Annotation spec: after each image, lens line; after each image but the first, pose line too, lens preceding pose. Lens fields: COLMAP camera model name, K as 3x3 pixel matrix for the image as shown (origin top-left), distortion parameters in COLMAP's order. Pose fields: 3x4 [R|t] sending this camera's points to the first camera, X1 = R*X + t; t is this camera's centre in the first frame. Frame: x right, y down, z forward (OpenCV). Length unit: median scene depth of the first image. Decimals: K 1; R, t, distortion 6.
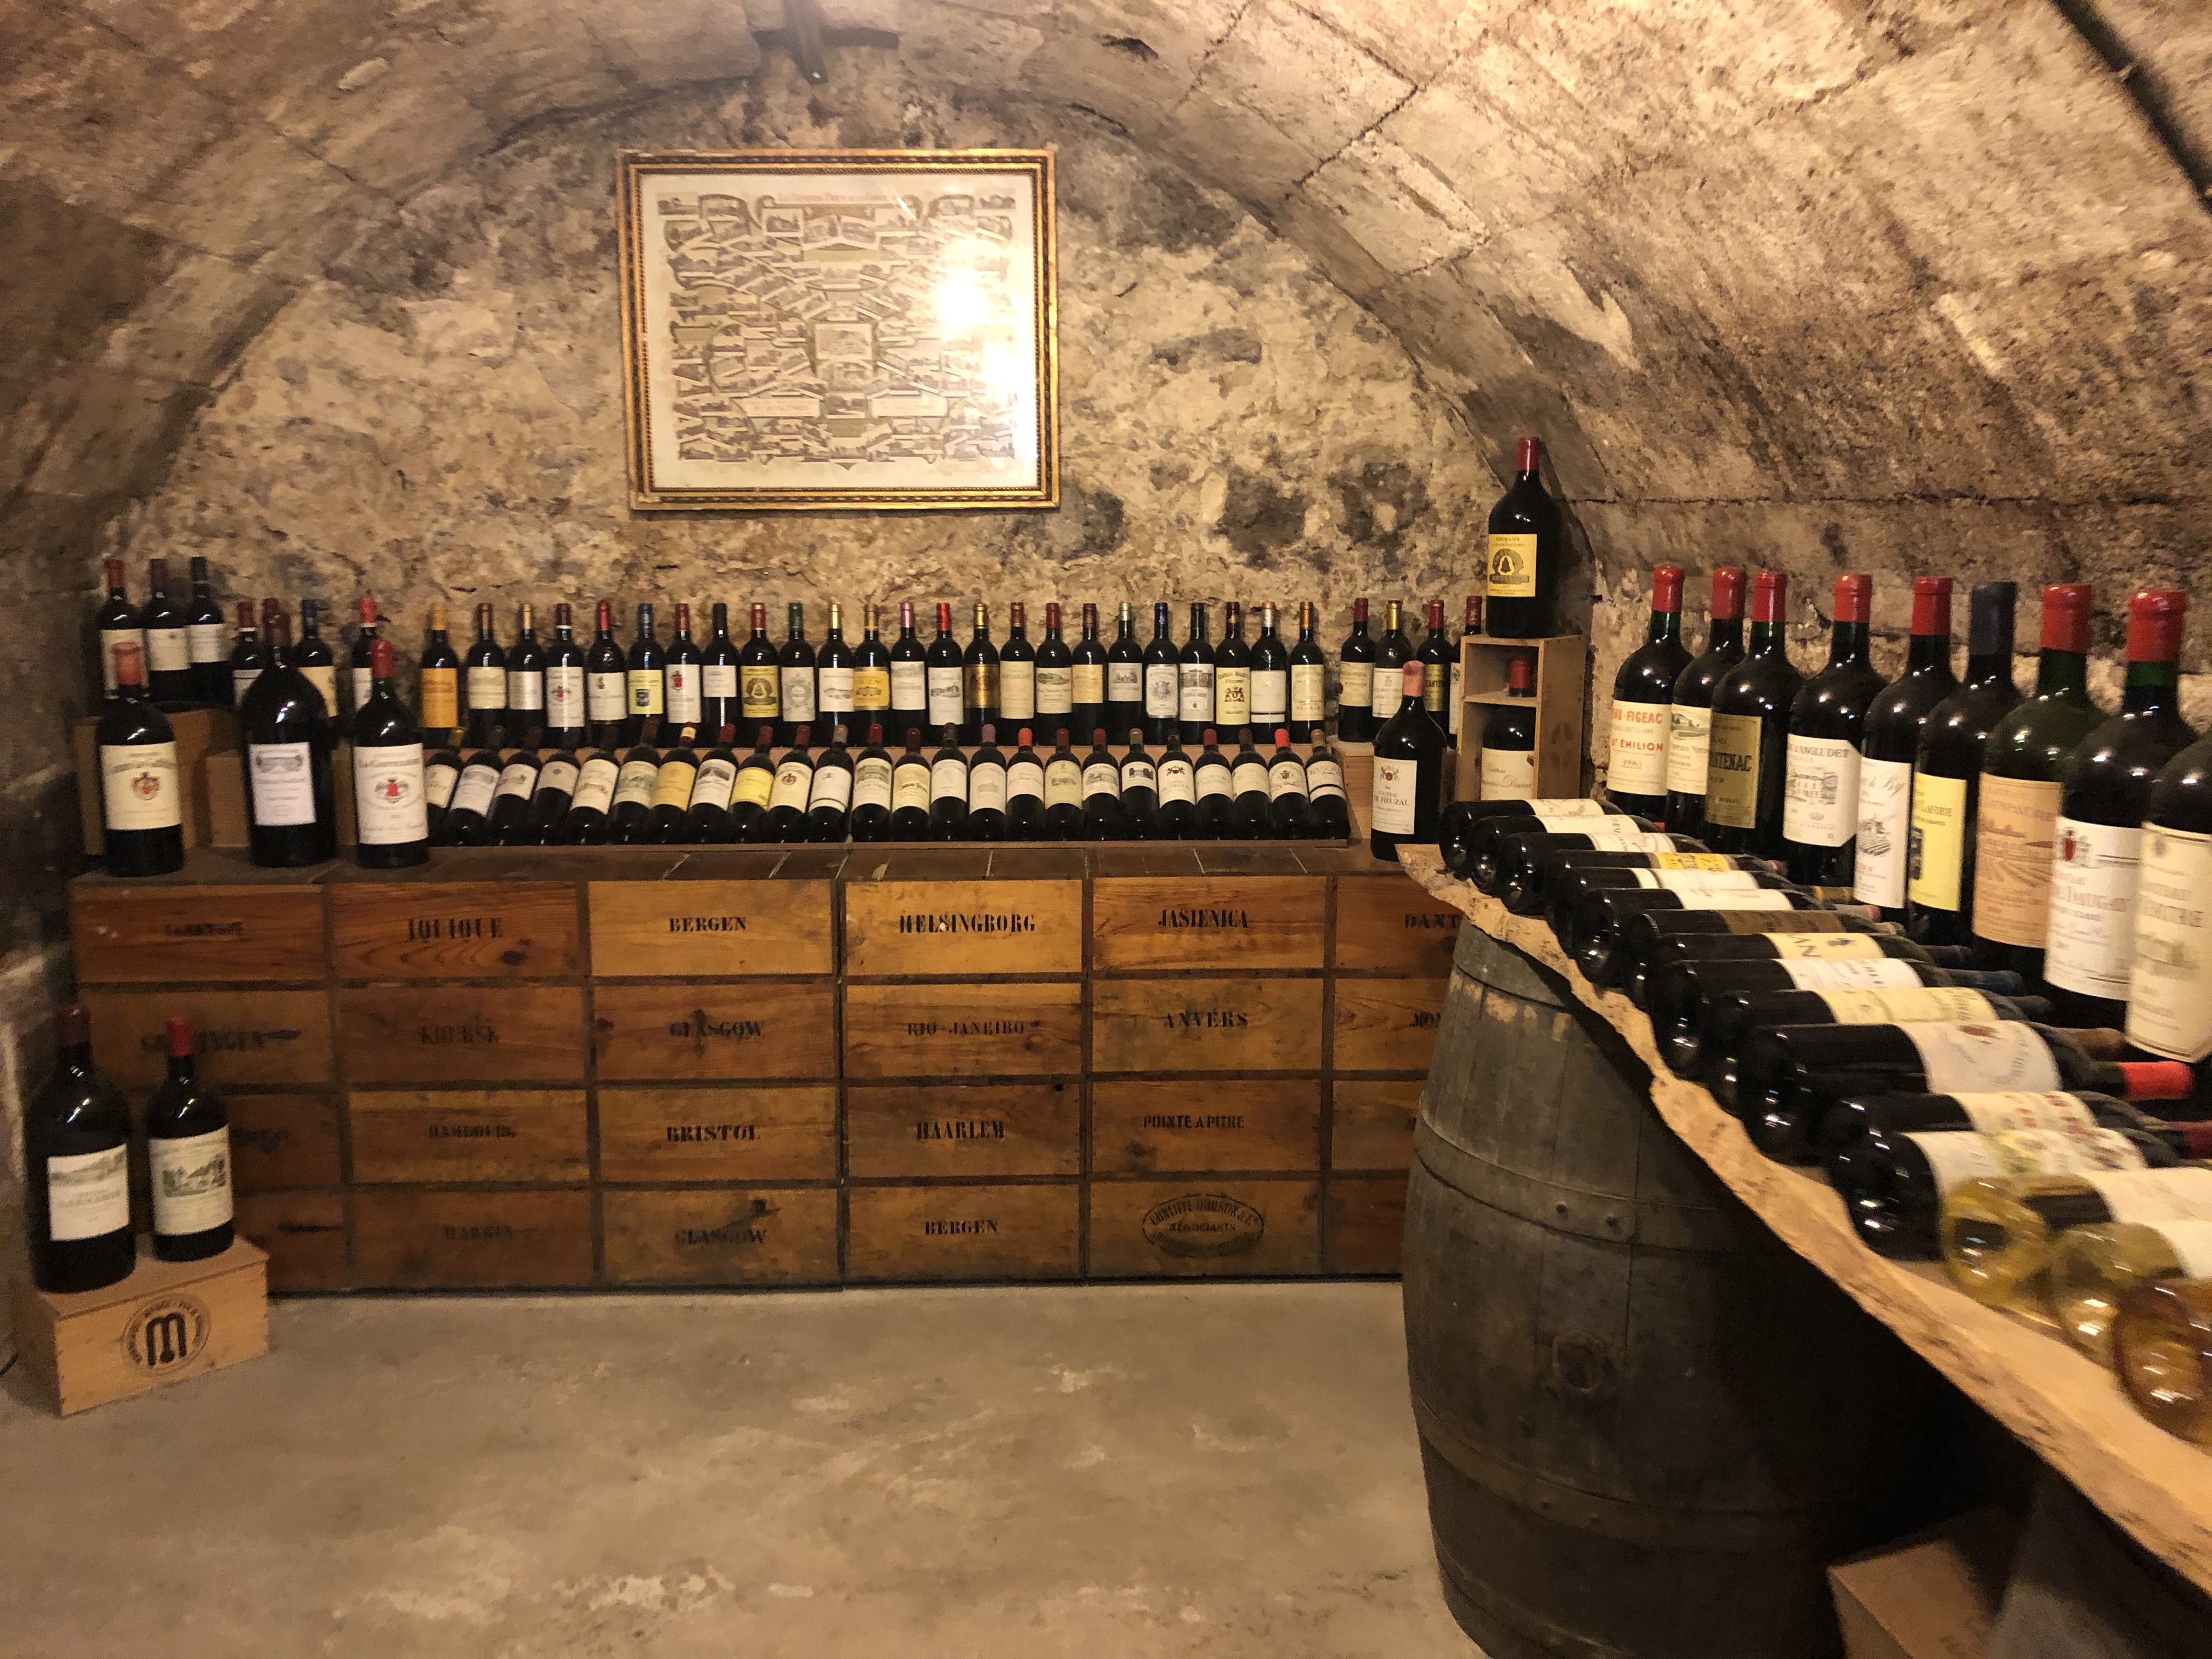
lens RADIAL K [[1932.2, 0, 1095.0], [0, 1932.2, 831.4], [0, 0, 1]] dist [0.099888, -0.046026]
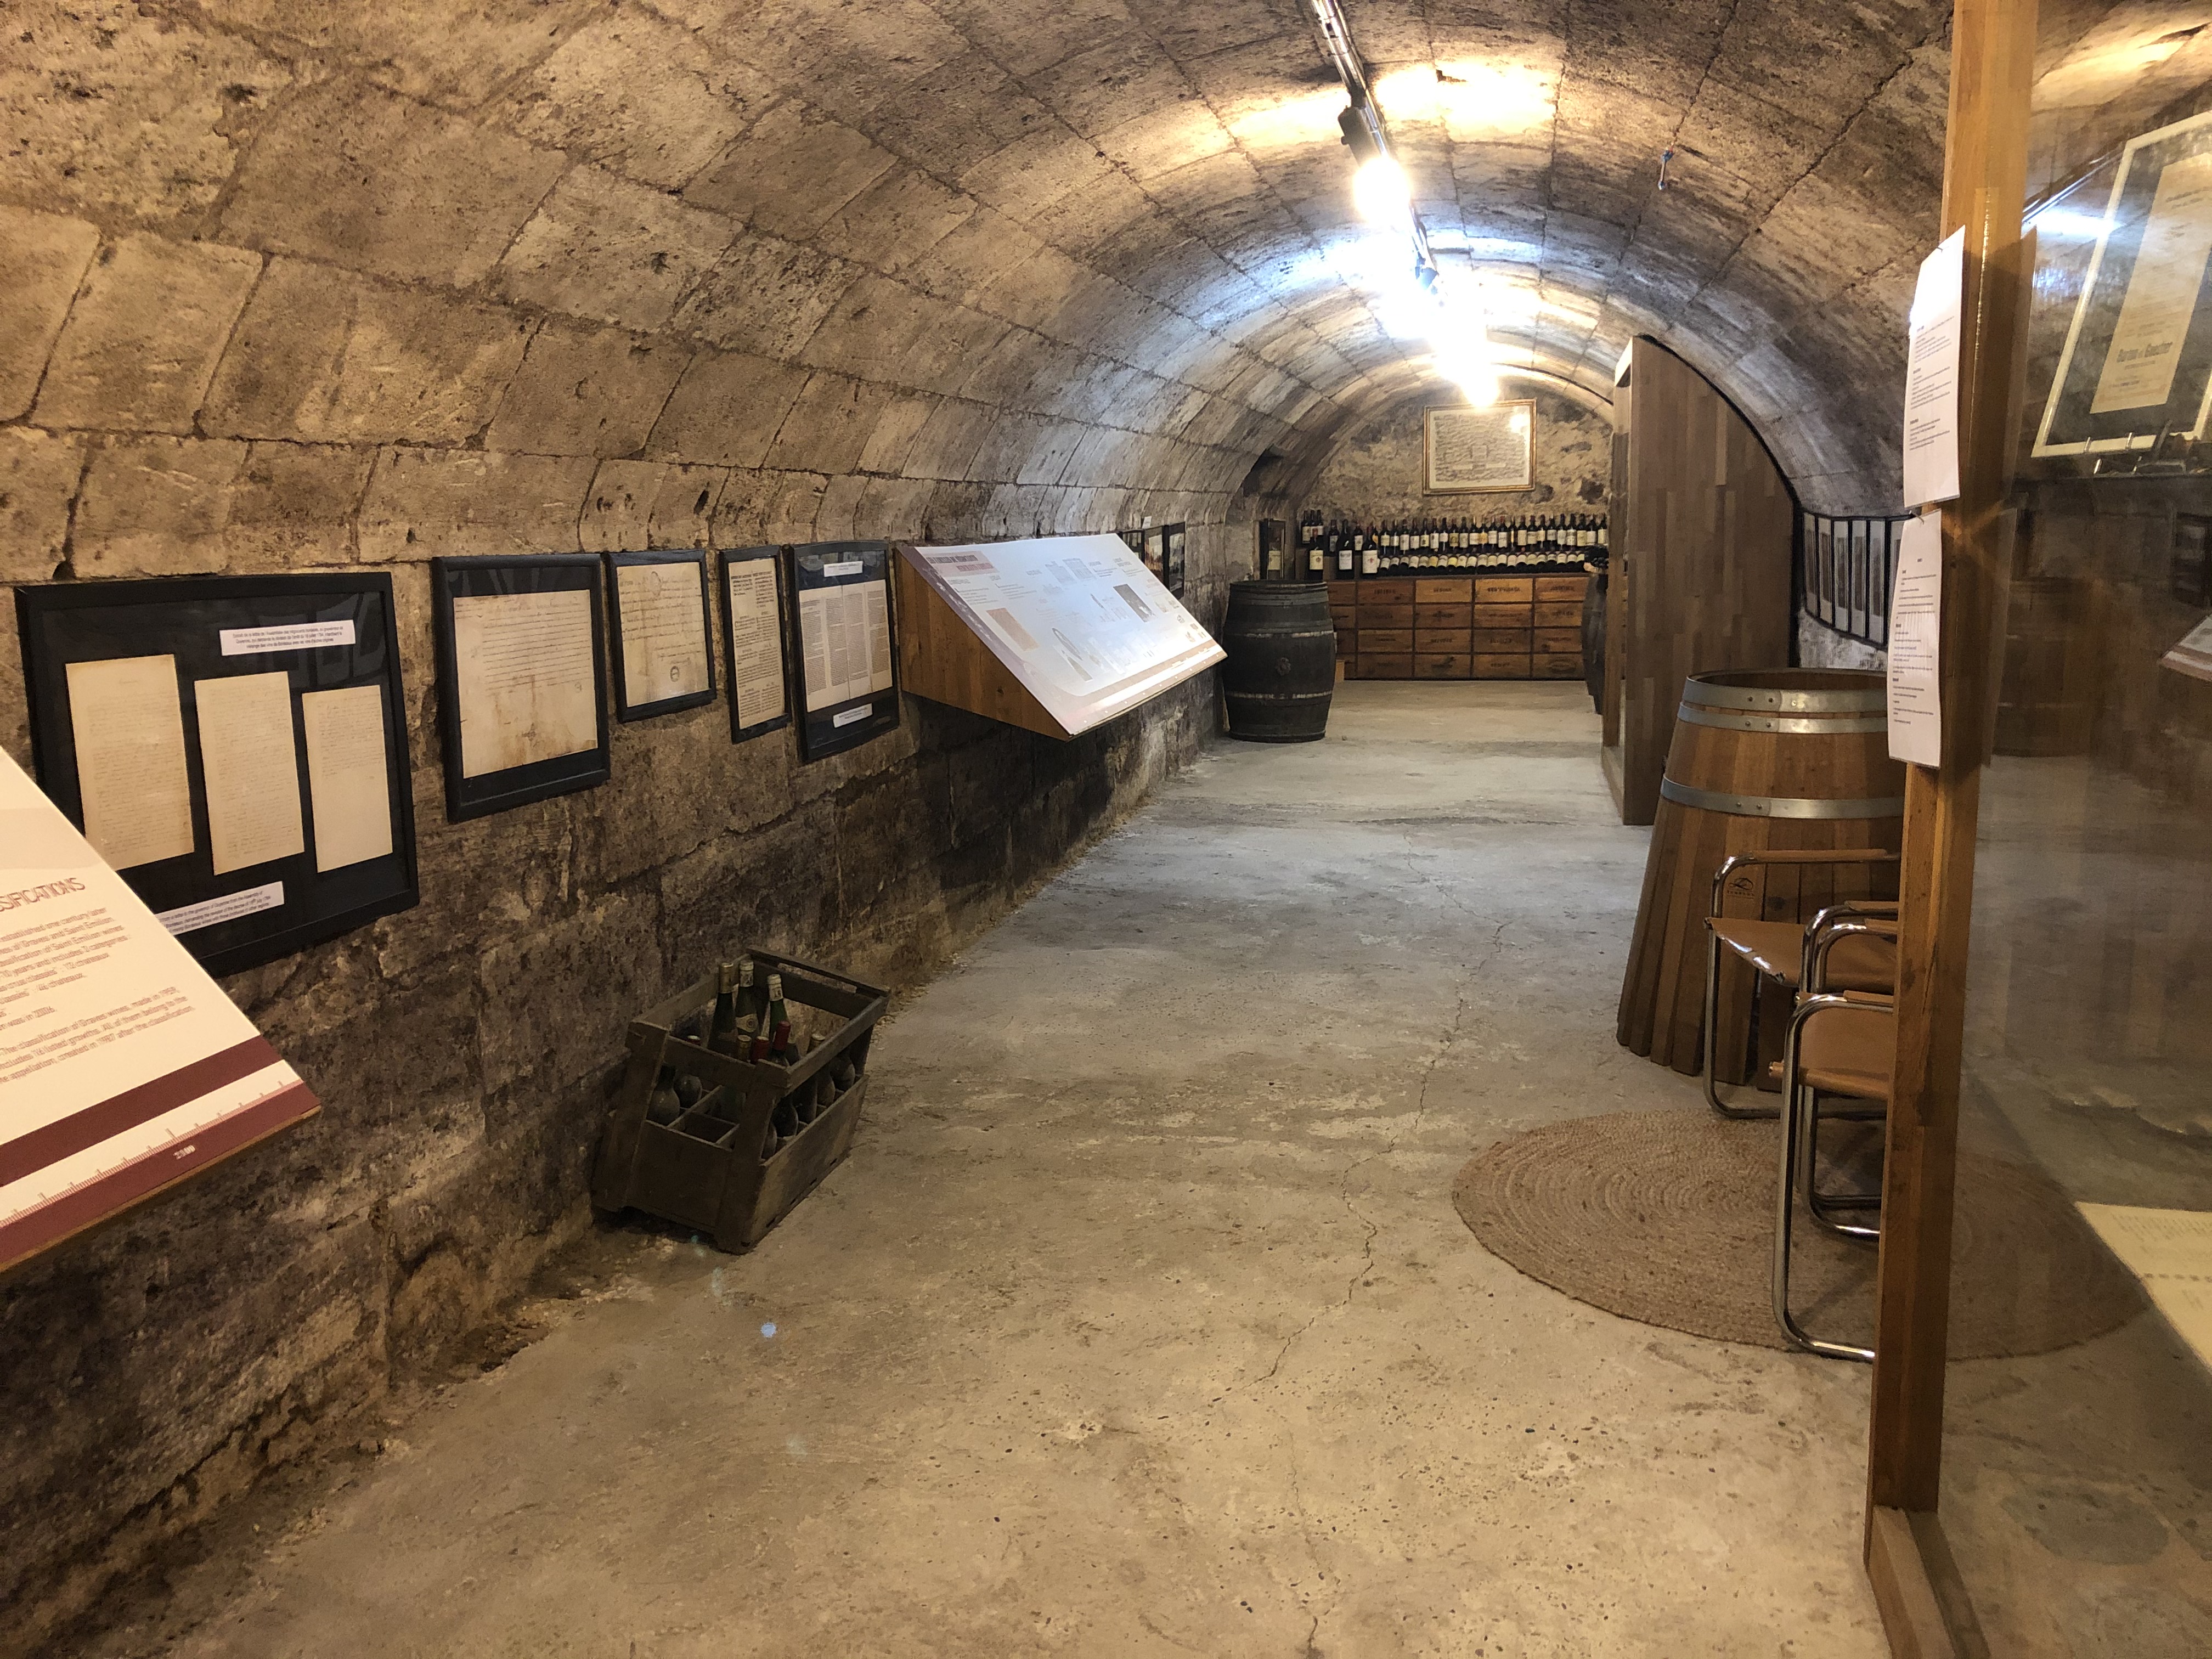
lens RADIAL K [[1932.2, 0, 1082.9], [0, 1932.2, 815.1], [0, 0, 1]] dist [0.099888, -0.046026]
pose [[0.948188, 0.026775, -0.316579, 0.389657], [-0.027530, 0.999619, 0.002087, 0.518567], [0.316514, 0.006737, 0.948564, -3.085312]]
